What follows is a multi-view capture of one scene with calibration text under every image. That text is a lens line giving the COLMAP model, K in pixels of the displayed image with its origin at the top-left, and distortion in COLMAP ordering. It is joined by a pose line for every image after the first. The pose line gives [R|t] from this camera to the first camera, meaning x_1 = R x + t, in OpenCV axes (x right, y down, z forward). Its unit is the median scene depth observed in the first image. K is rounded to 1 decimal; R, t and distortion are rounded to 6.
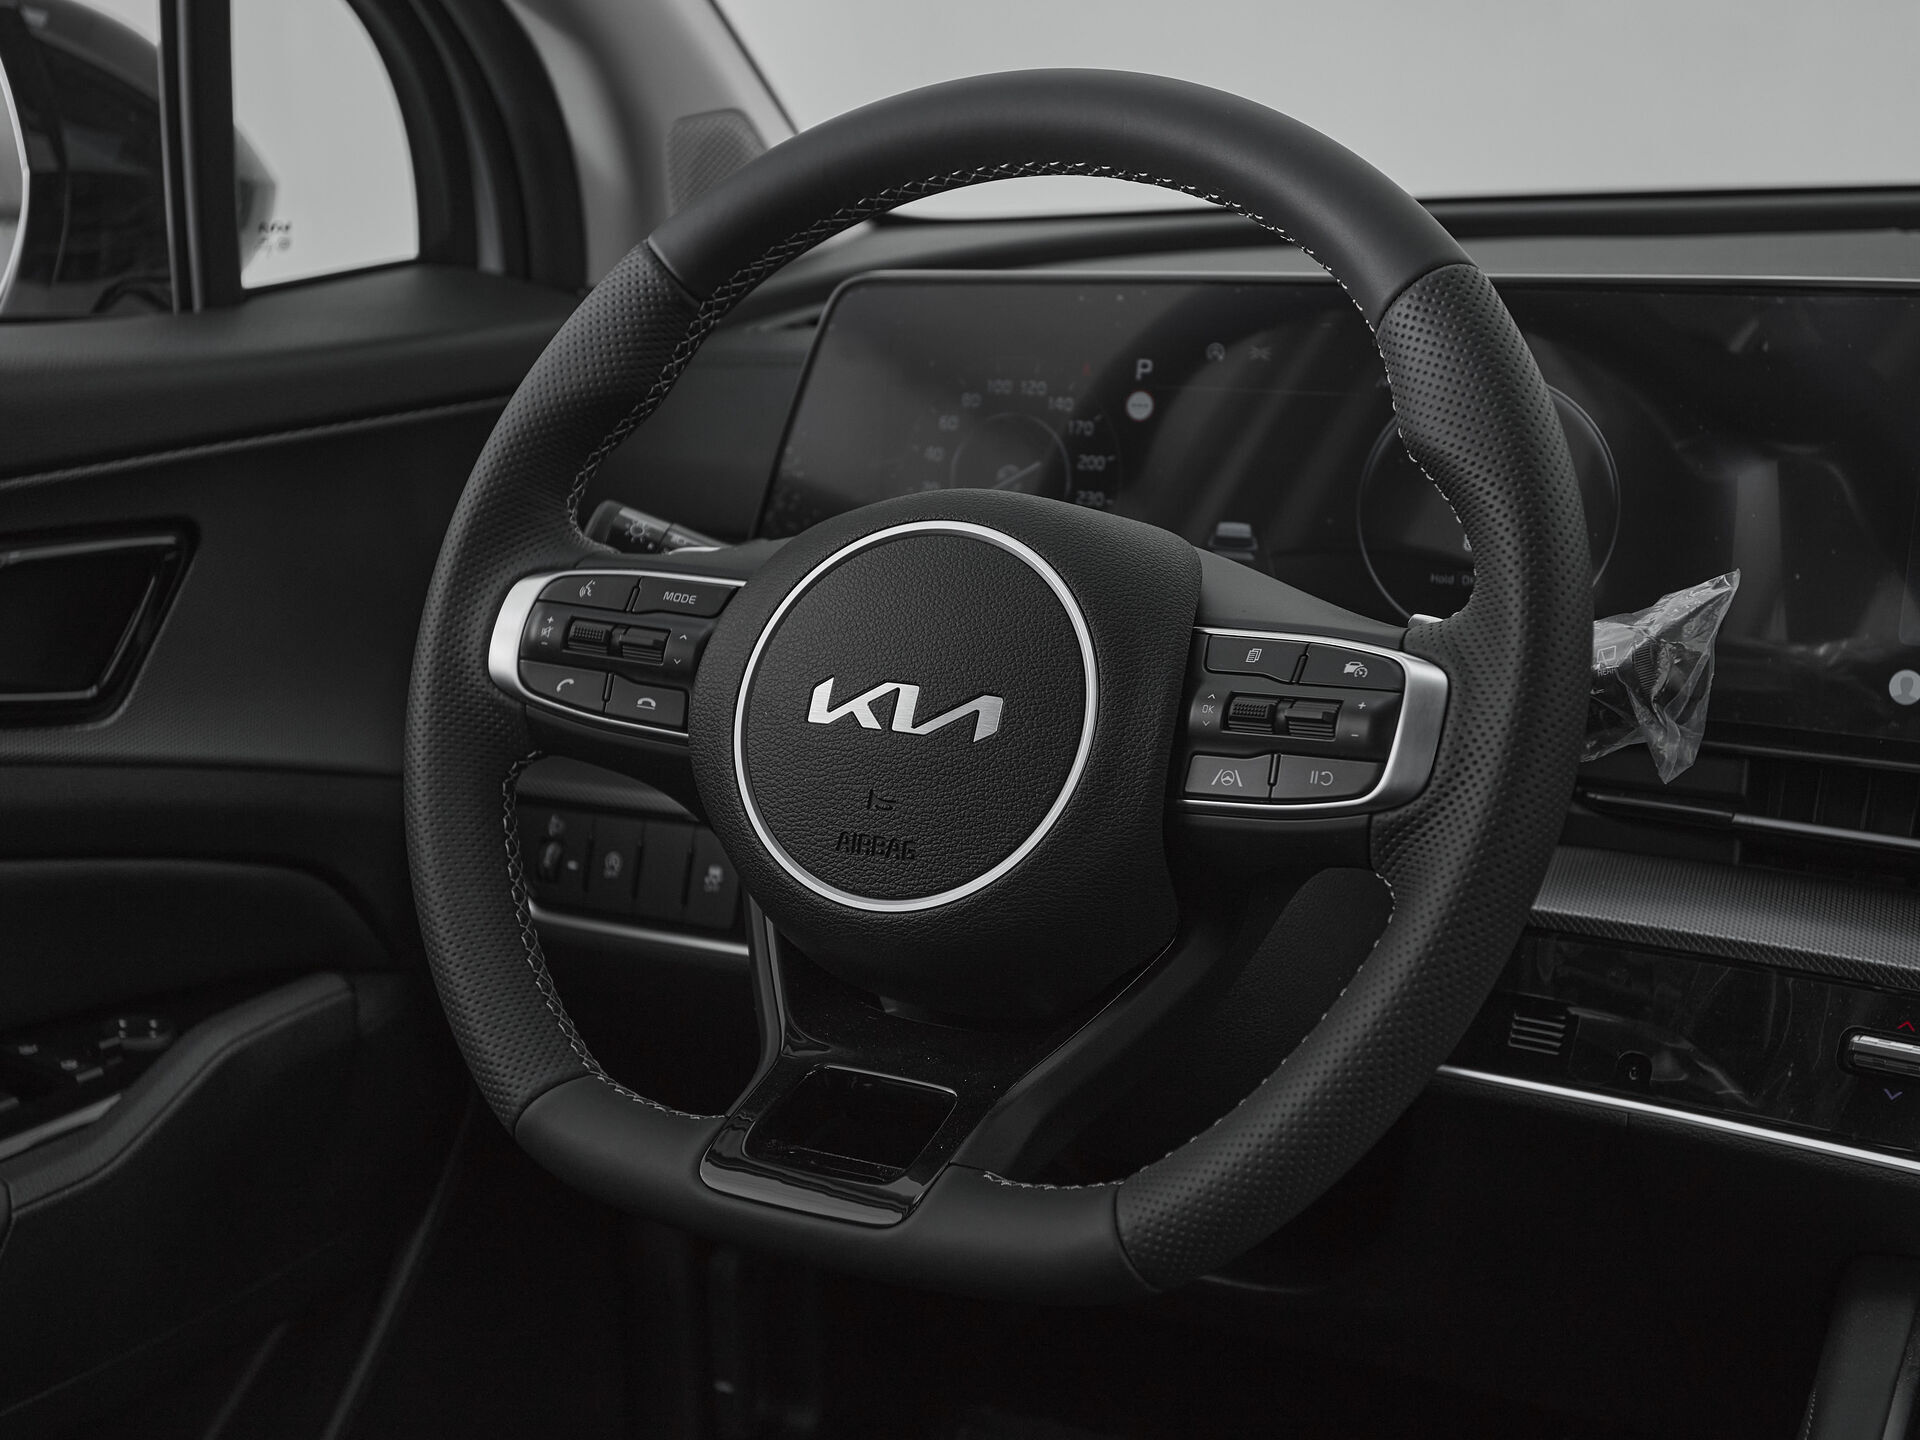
lens RADIAL K [[2680.4, 0, 948.4], [0, 2680.4, 726.5], [0, 0, 1]] dist [-0.009245, 0.000000]
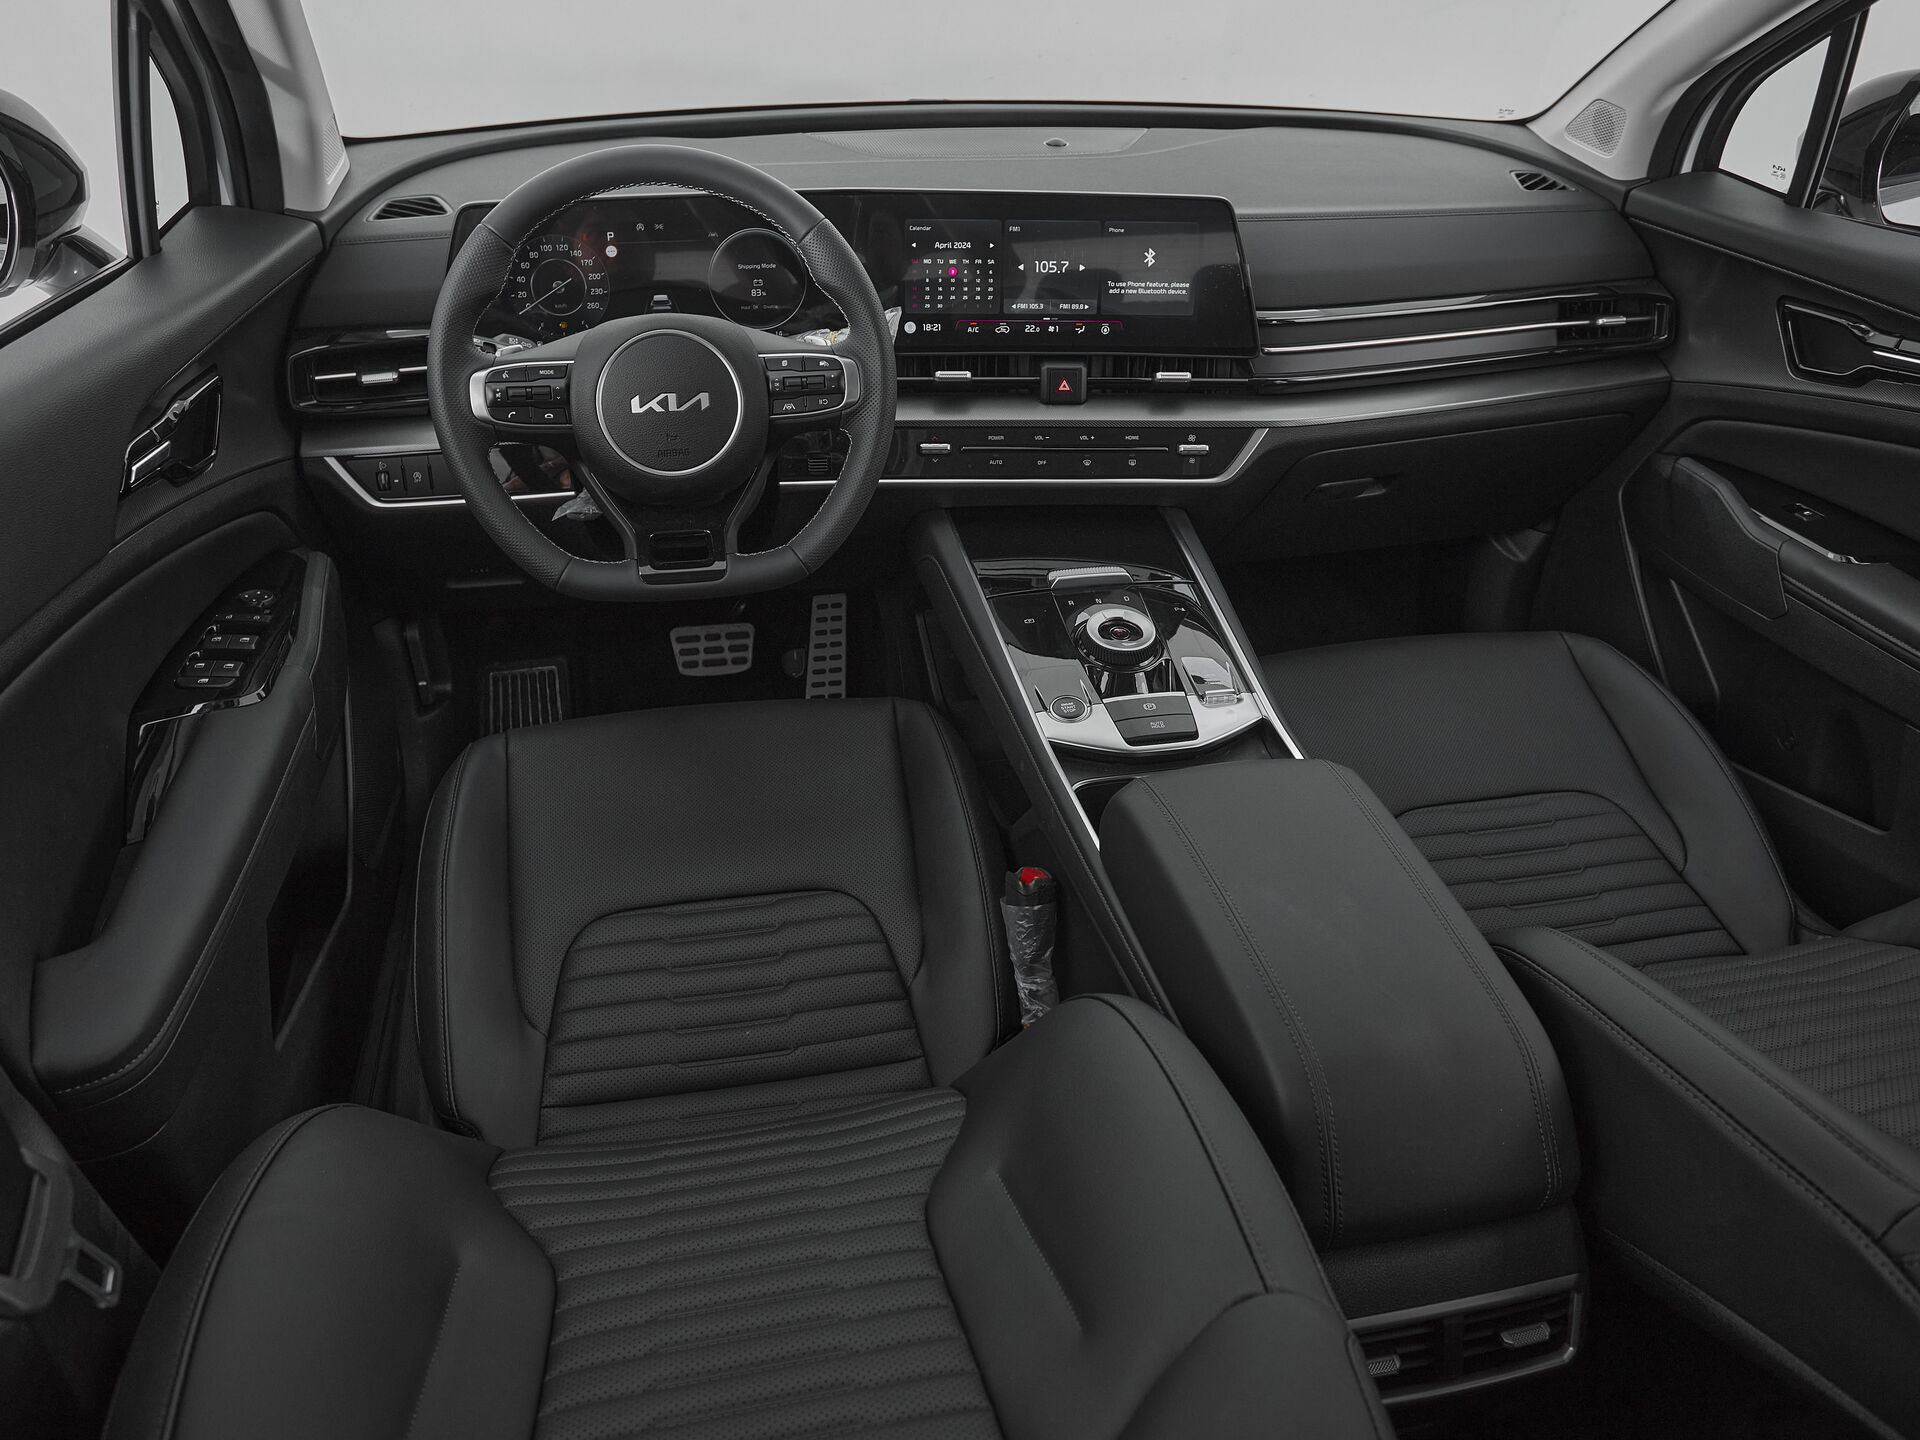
lens RADIAL K [[1338.0, 0, 956.9], [0, 1338.0, 727.2], [0, 0, 1]] dist [-0.040218, 0.015474]
pose [[0.764344, -0.326782, 0.555871, -0.669828], [0.113633, 0.916842, 0.382737, -0.193554], [-0.634717, -0.229377, 0.737916, -0.297650]]
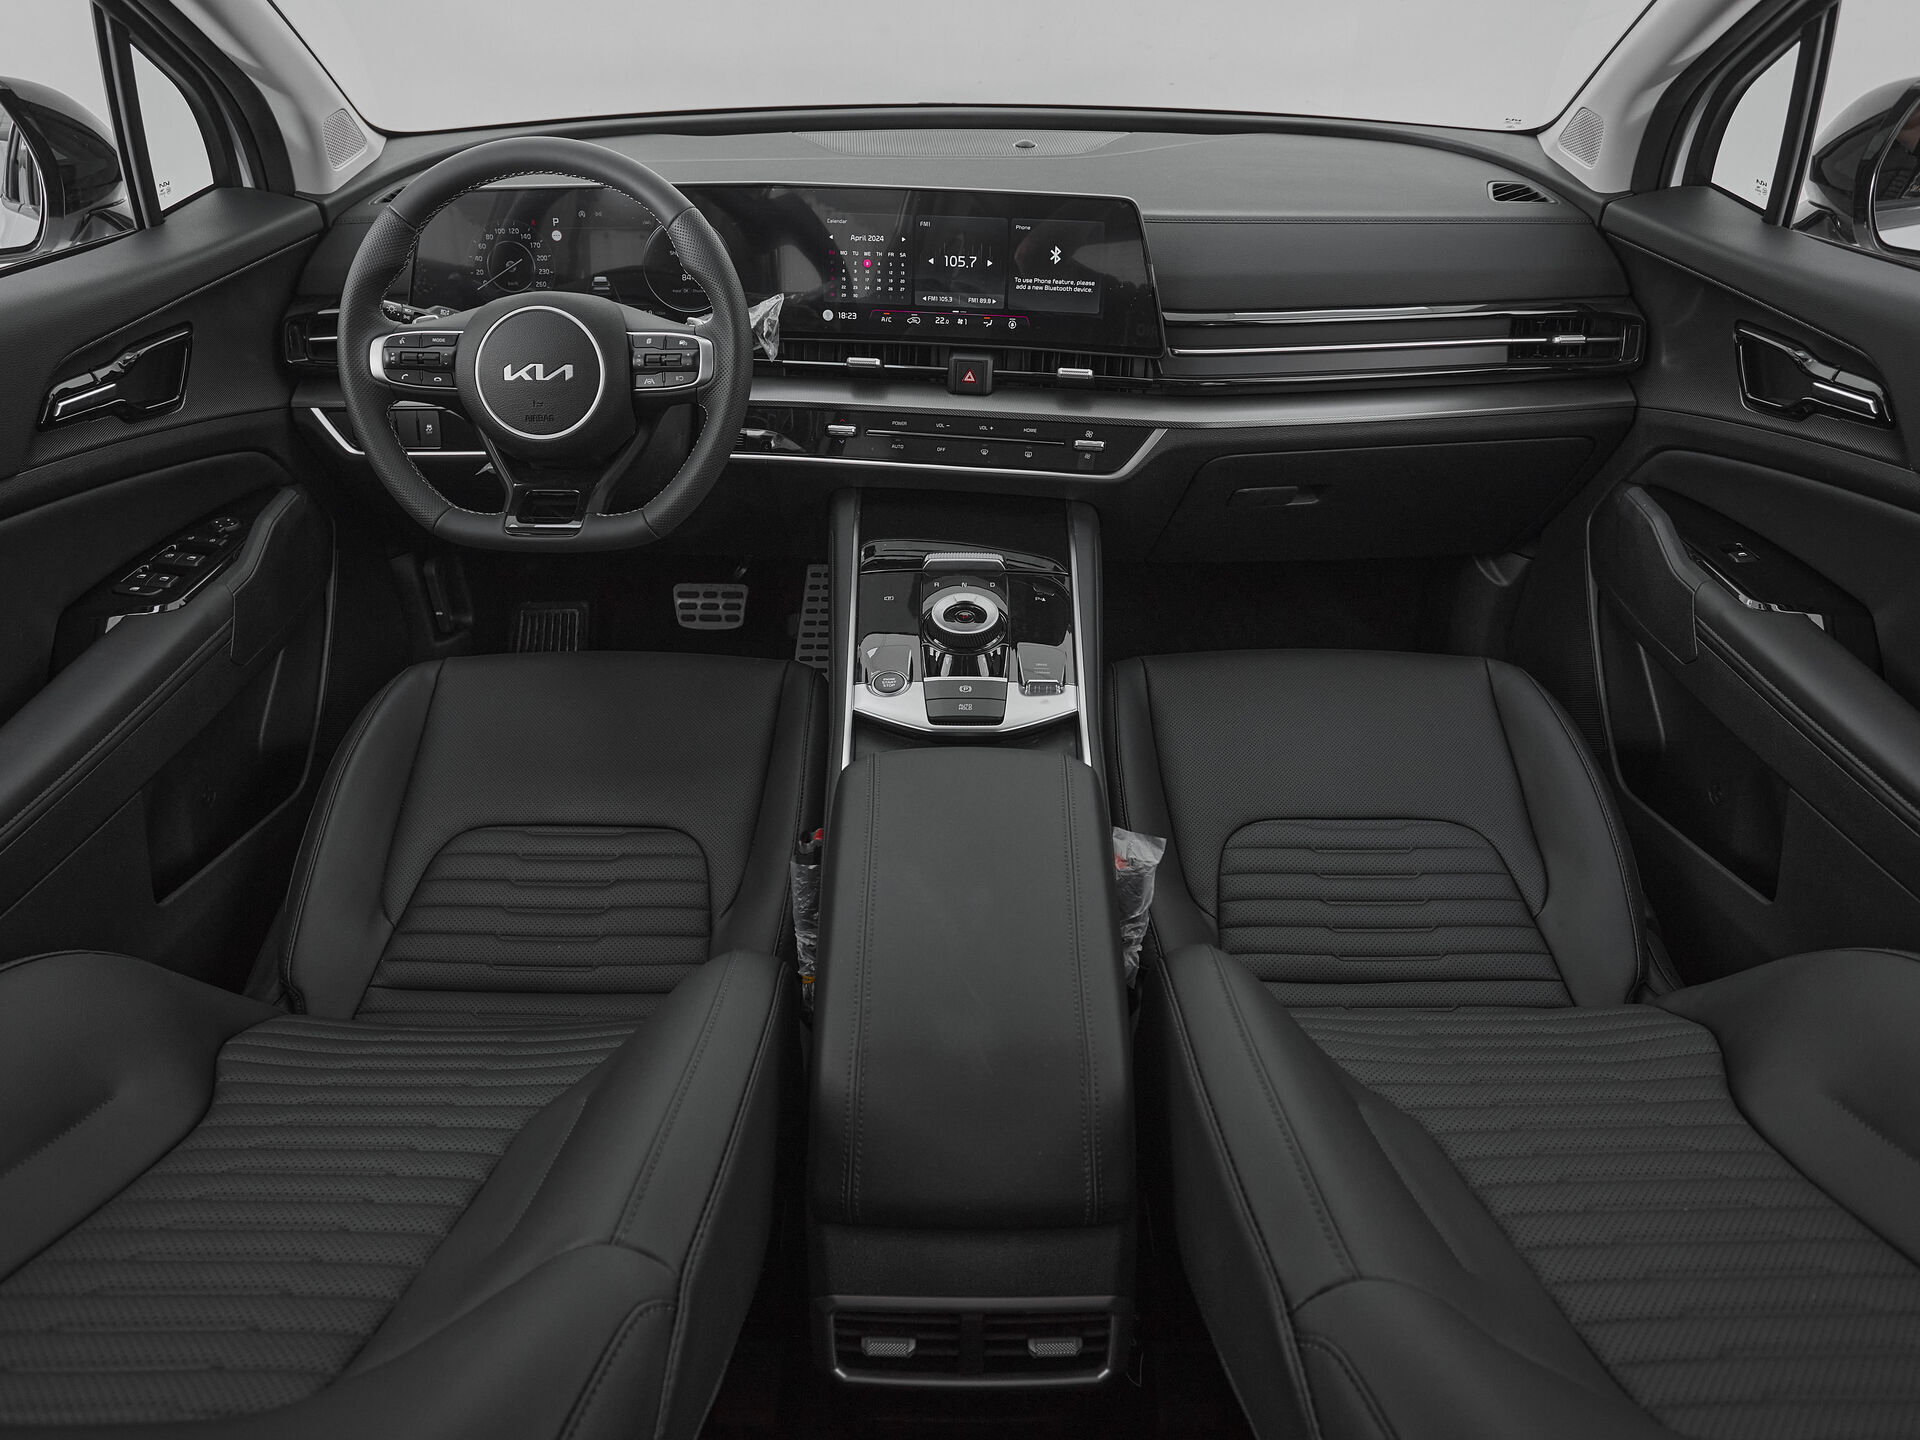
lens RADIAL K [[1240.5, 0, 940.2], [0, 1240.5, 723.8], [0, 0, 1]] dist [-0.049792, 0.018257]
pose [[0.883191, -0.253229, 0.394777, -0.268819], [0.093438, 0.919844, 0.380995, -0.129917], [-0.459613, -0.299604, 0.836059, -0.521927]]
